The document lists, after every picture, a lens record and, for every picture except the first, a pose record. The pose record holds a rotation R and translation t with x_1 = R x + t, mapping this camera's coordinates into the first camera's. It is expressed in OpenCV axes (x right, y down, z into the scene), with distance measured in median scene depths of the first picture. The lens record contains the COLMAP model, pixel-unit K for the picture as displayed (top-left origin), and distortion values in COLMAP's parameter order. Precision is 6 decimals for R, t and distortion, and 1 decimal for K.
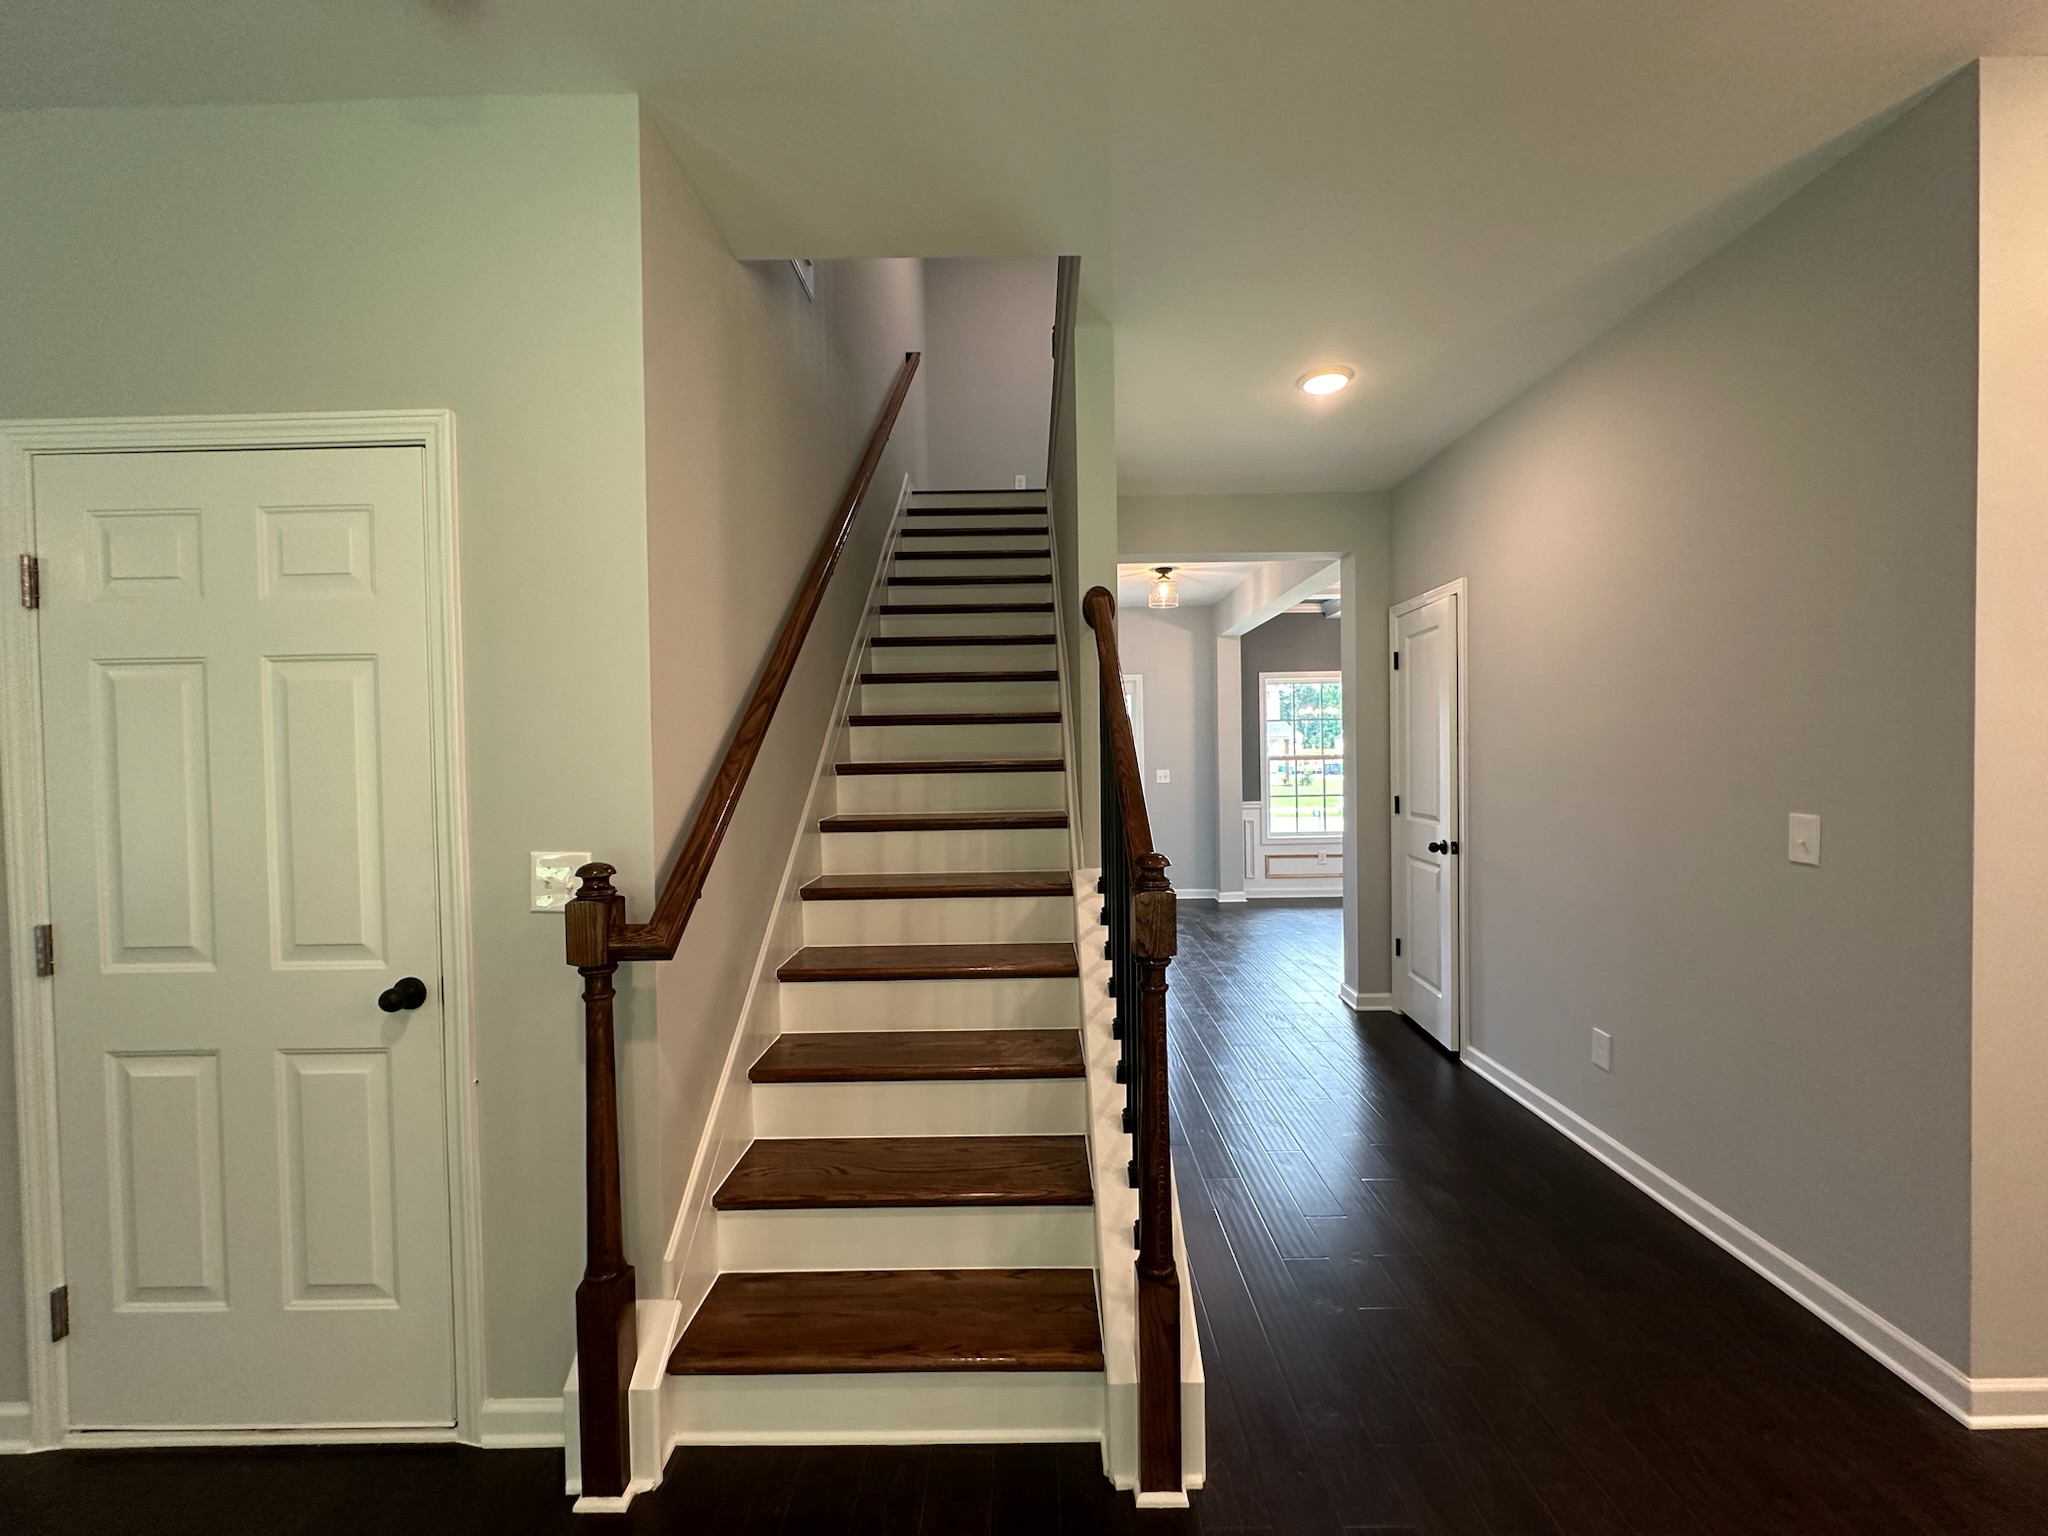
lens RADIAL K [[815.7, 0, 1025.4], [0, 815.7, 764.7], [0, 0, 1]] dist [-0.001547, 0.000805]
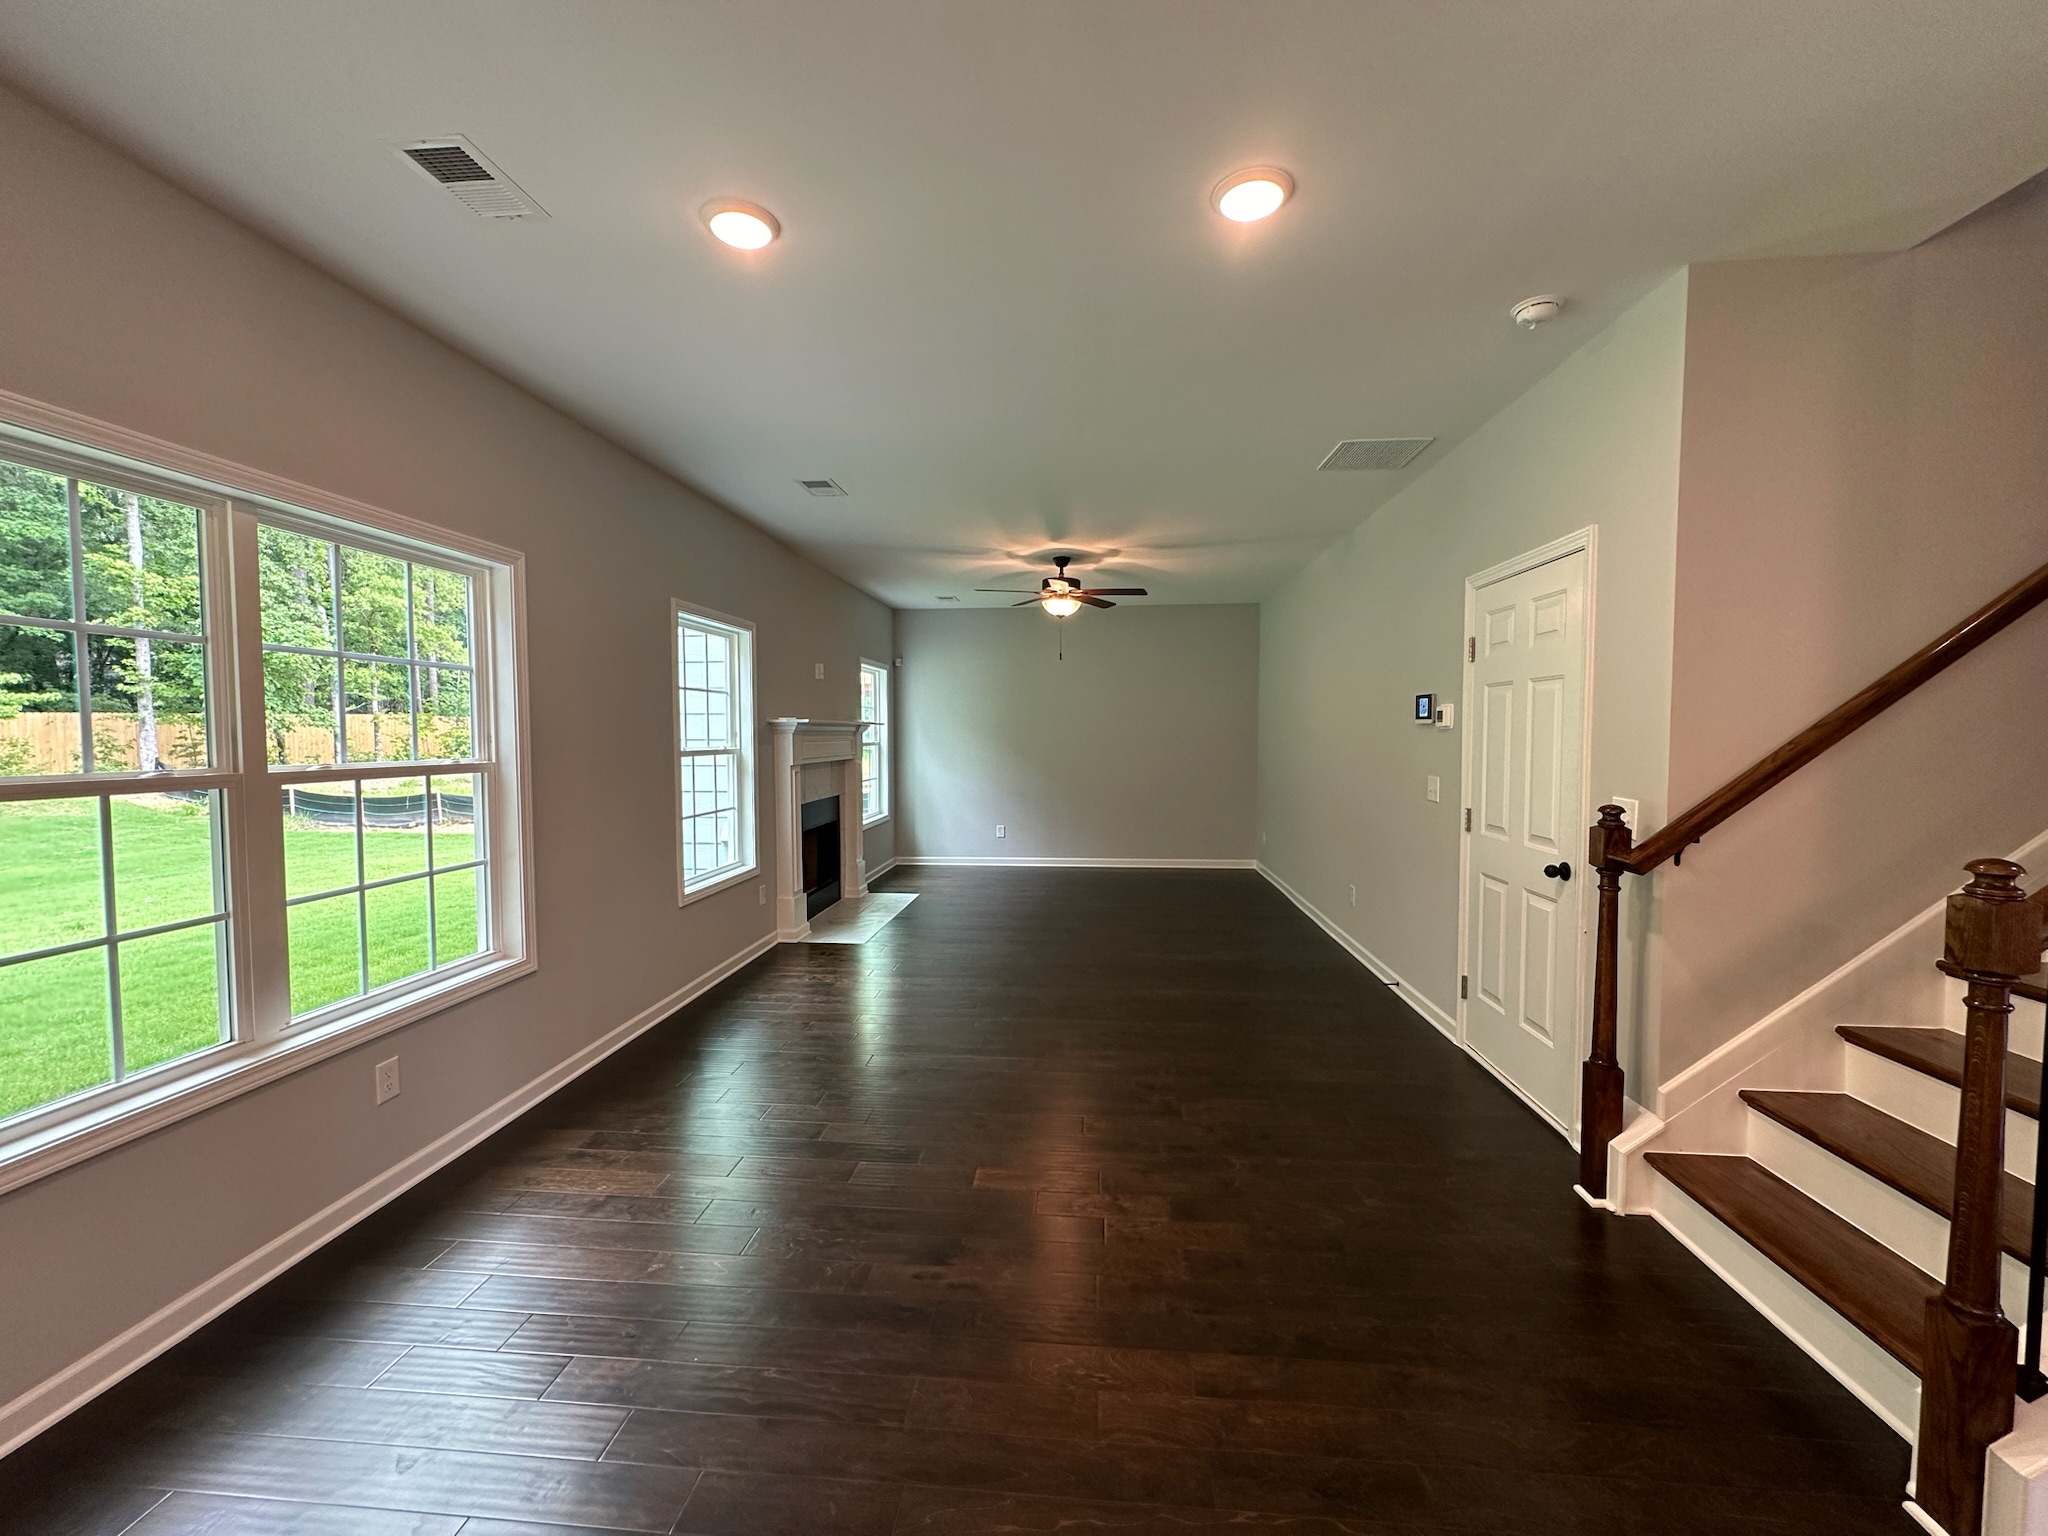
lens RADIAL K [[815.7, 0, 1028.3], [0, 815.7, 767.7], [0, 0, 1]] dist [-0.001547, 0.000805]
pose [[-0.076998, 0.062172, -0.995091, 1.047963], [-0.014481, 0.997879, 0.063467, -0.031216], [0.996926, 0.019297, -0.075934, -0.004076]]
